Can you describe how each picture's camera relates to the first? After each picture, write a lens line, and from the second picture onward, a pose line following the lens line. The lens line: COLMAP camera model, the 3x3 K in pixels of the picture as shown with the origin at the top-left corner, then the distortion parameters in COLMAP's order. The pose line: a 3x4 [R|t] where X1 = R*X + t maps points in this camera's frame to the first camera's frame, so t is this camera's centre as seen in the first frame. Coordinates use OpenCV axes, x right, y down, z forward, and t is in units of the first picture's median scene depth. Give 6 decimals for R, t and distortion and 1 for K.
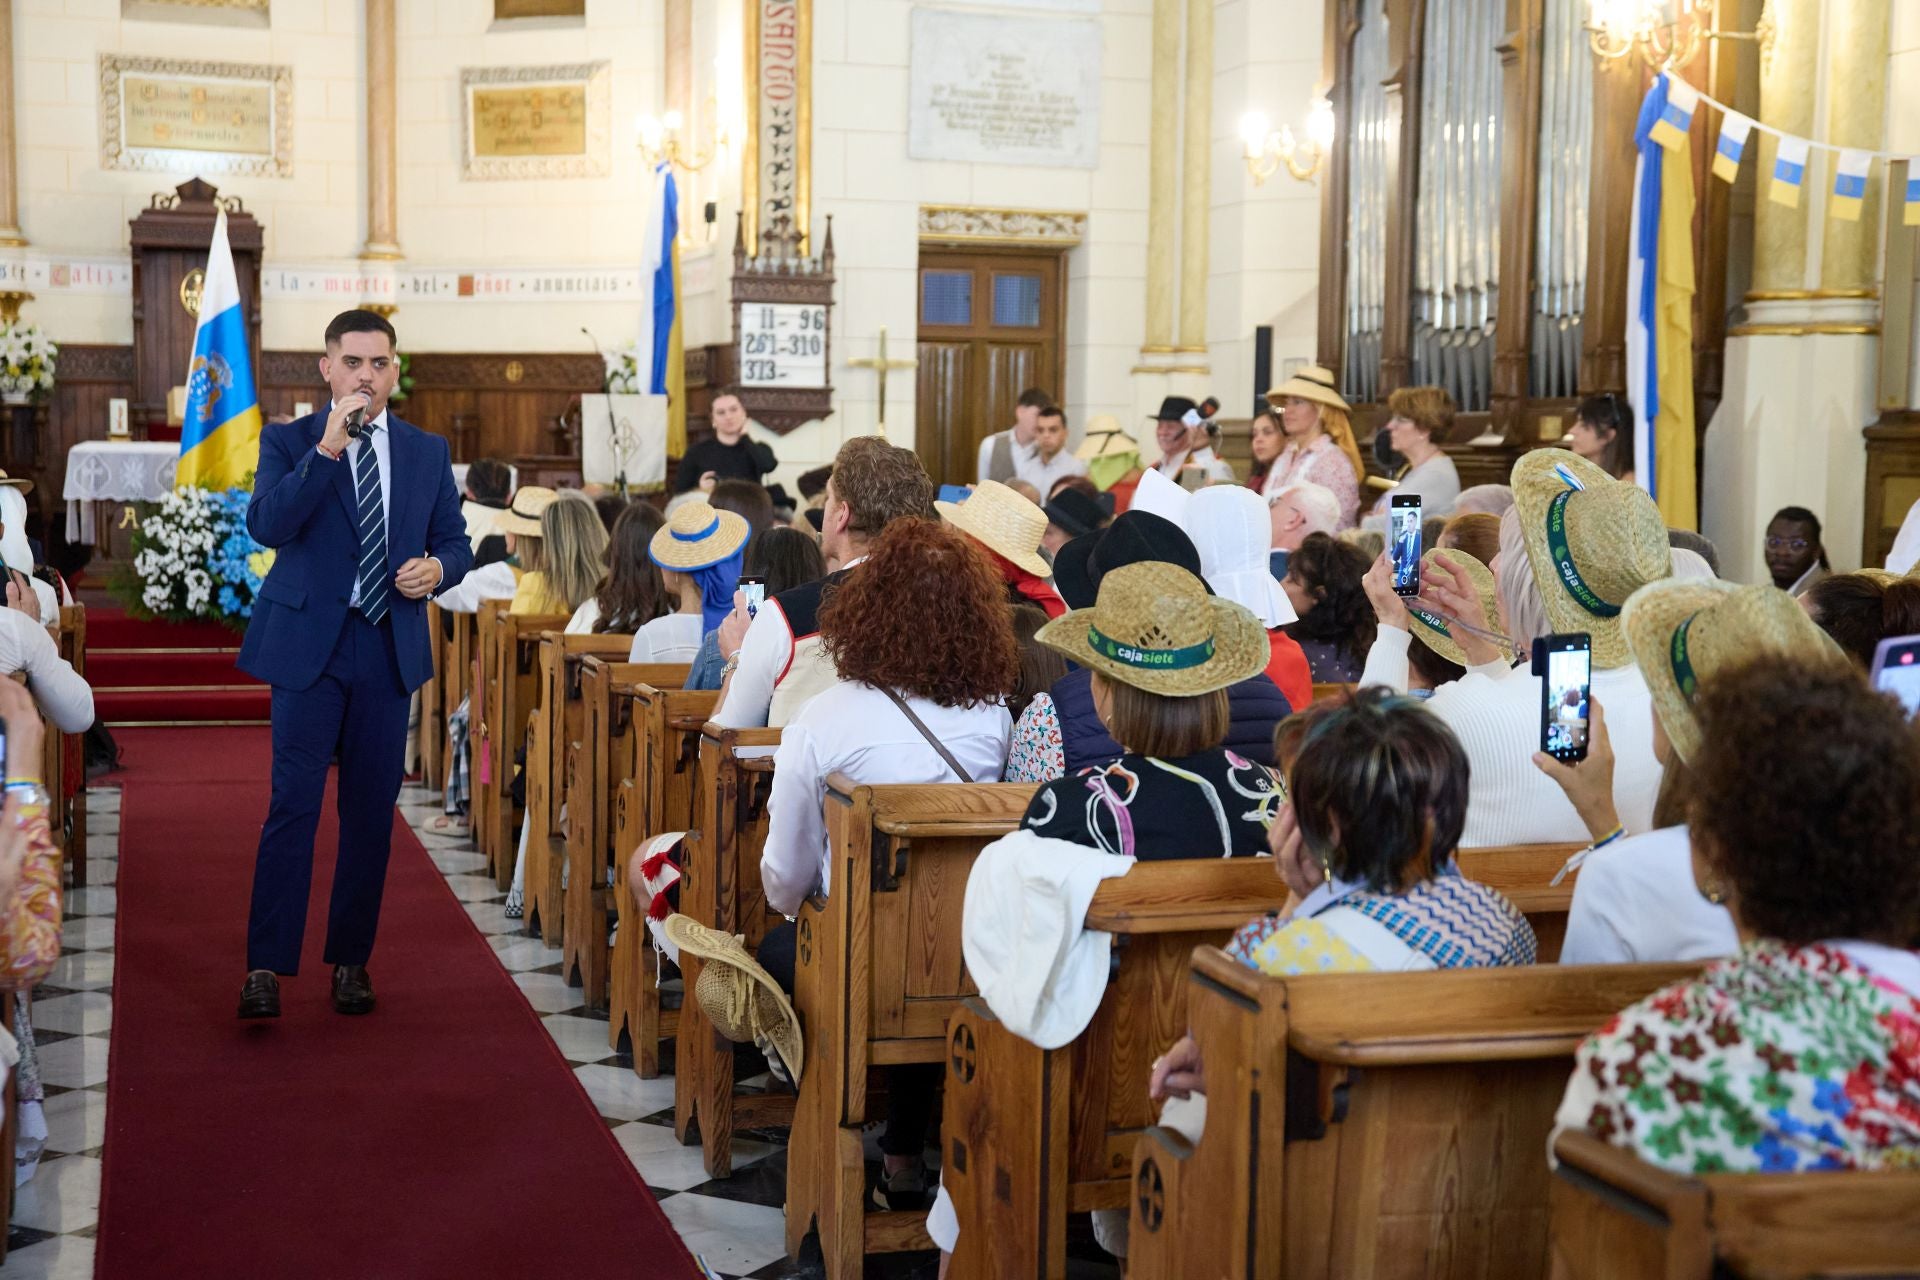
lens RADIAL K [[2600.7, 0, 955.4], [0, 2600.7, 642.9], [0, 0, 1]] dist [0.075608, 0.000000]
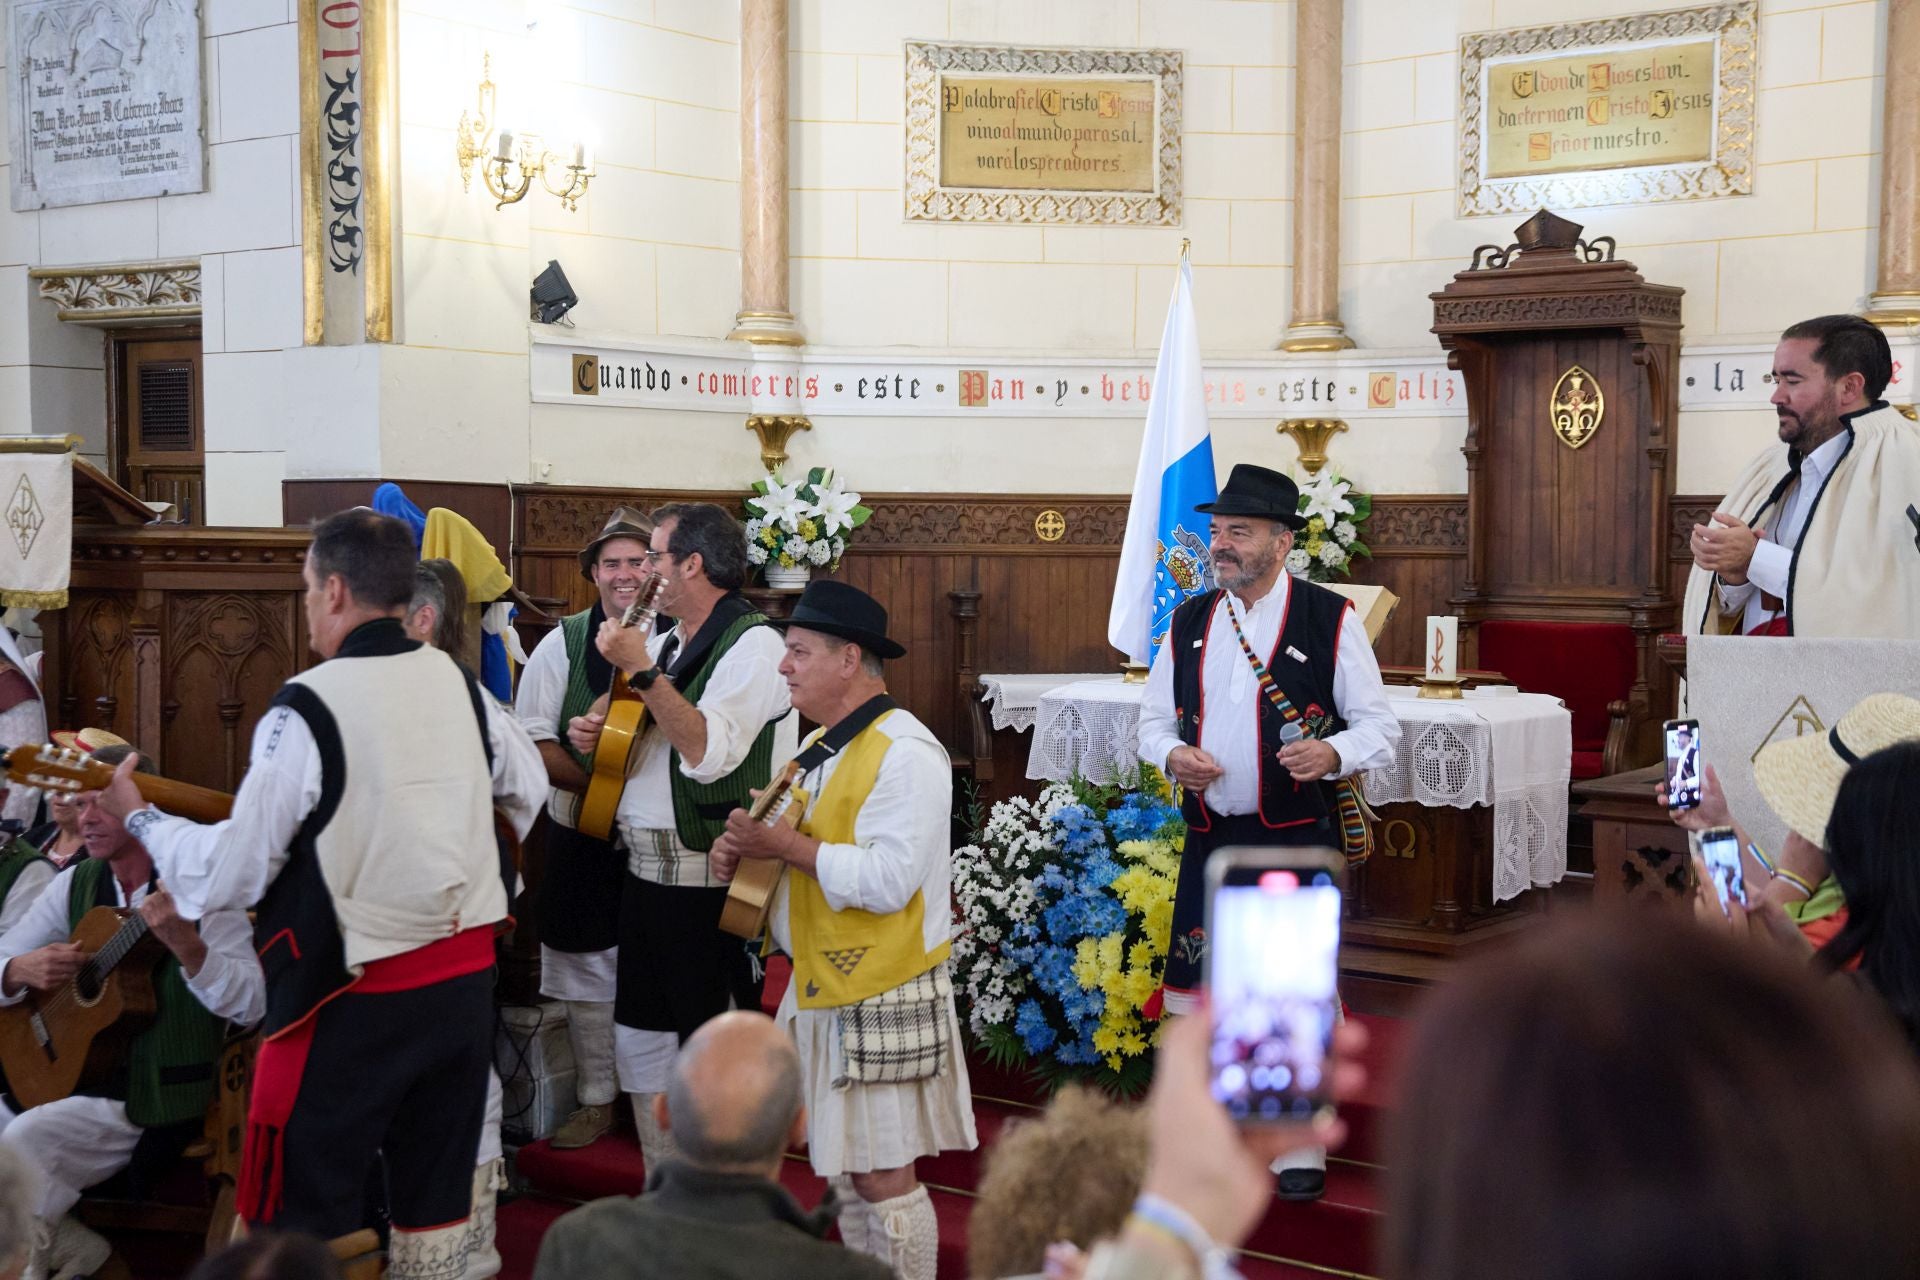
lens RADIAL K [[2347.6, 0, 976.5], [0, 2347.6, 636.0], [0, 0, 1]] dist [0.062774, 0.000000]
pose [[0.613703, 0.030560, -0.788945, 0.055536], [-0.058326, 0.998275, -0.006702, -0.071213], [0.787380, 0.050129, 0.614427, 0.579306]]
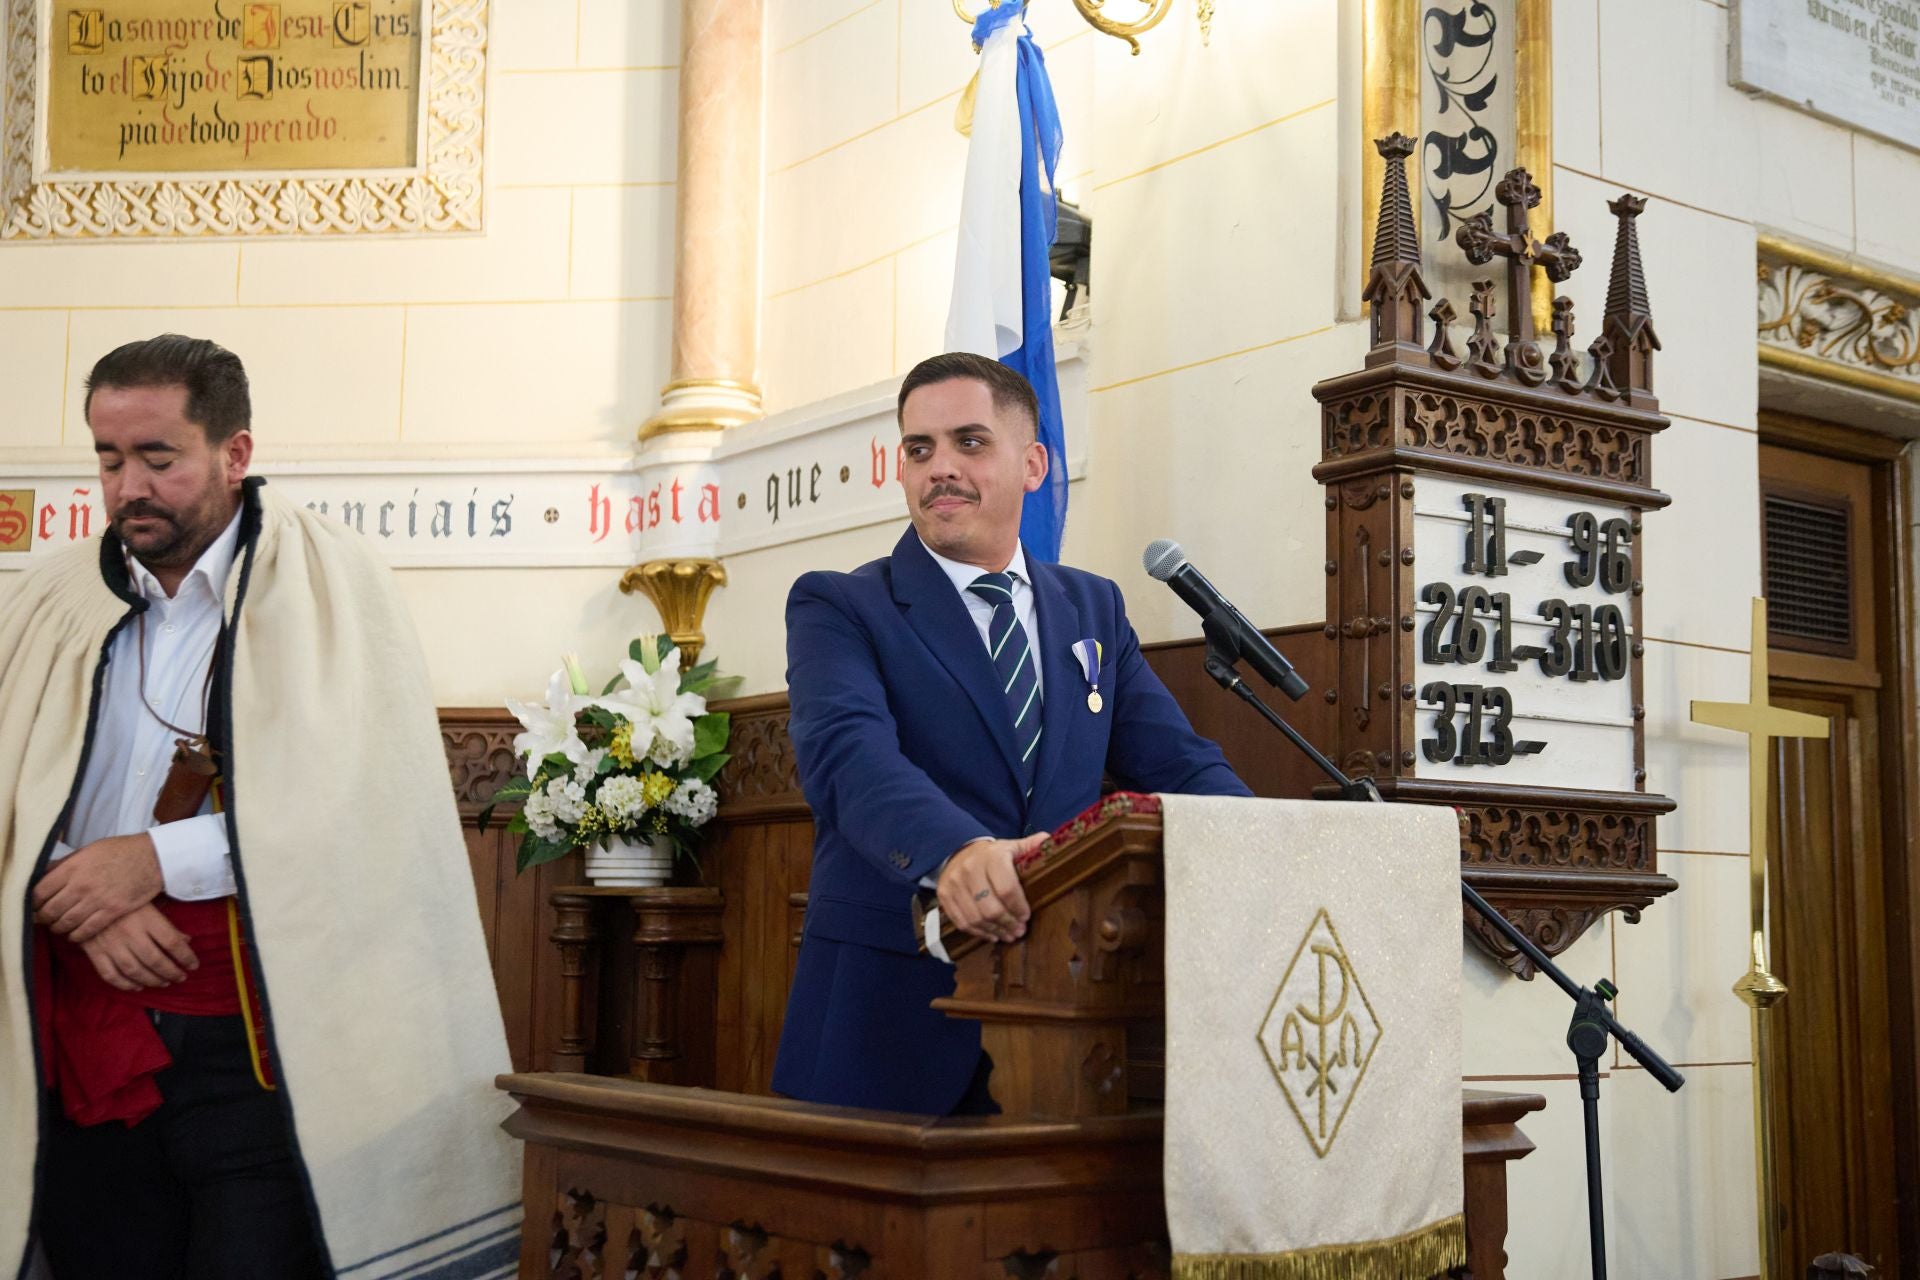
lens RADIAL K [[2321.1, 0, 942.5], [0, 2321.1, 638.1], [0, 0, 1]] dist [0.063929, 0.000000]
pose [[0.943980, 0.038526, 0.327747, -0.176746], [0.025692, 0.981568, -0.189380, -0.061162], [-0.329002, 0.187191, 0.925590, 0.695447]]
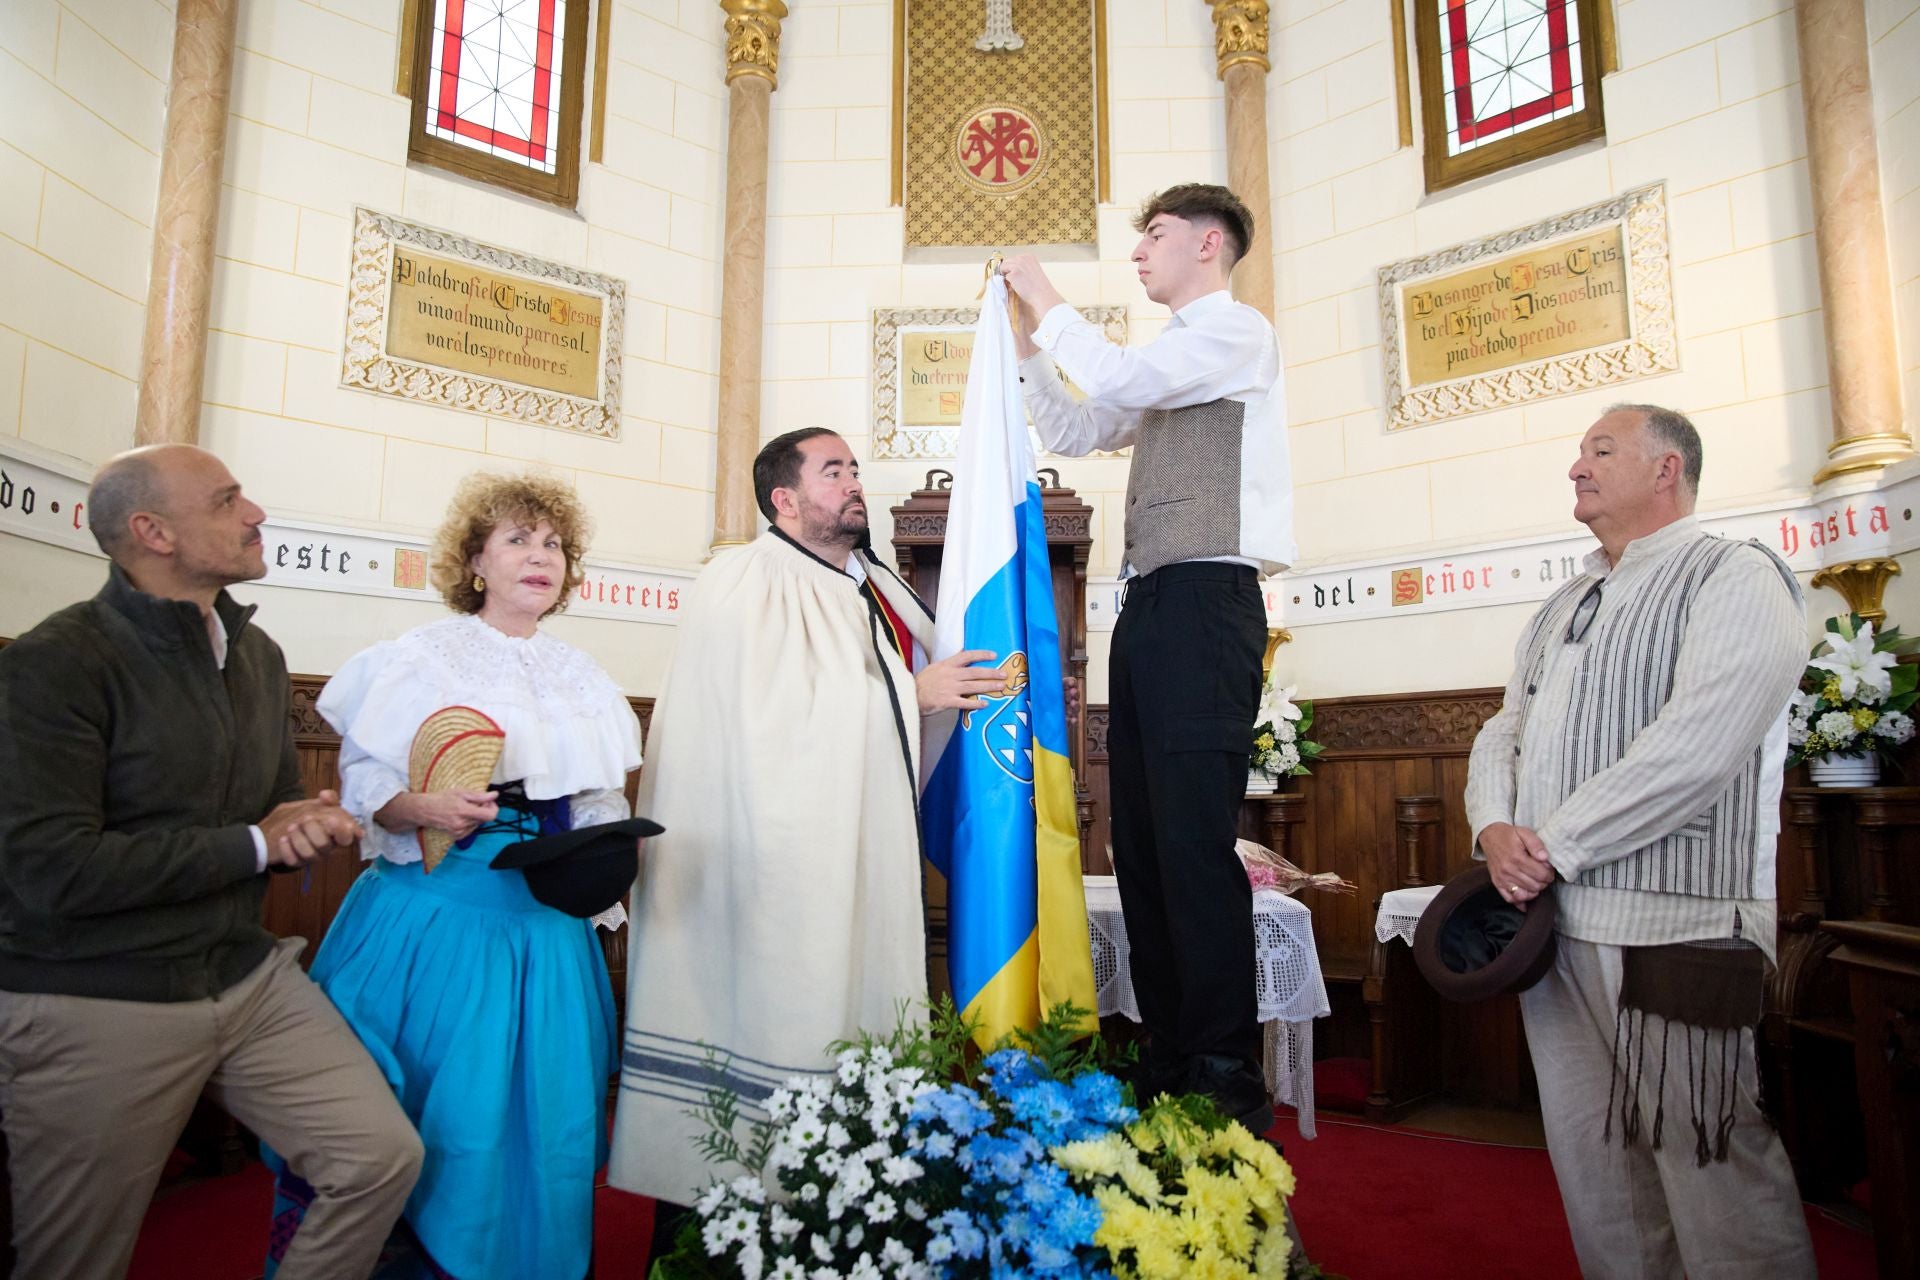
lens RADIAL K [[1315.9, 0, 960.0], [0, 1315.9, 628.3], [0, 0, 1]] dist [-0.106141, 0.082713]
pose [[0.939730, -0.056102, -0.337284, -0.189505], [-0.016535, 0.977836, -0.208720, -0.063815], [0.341518, 0.201717, 0.917974, 0.708260]]
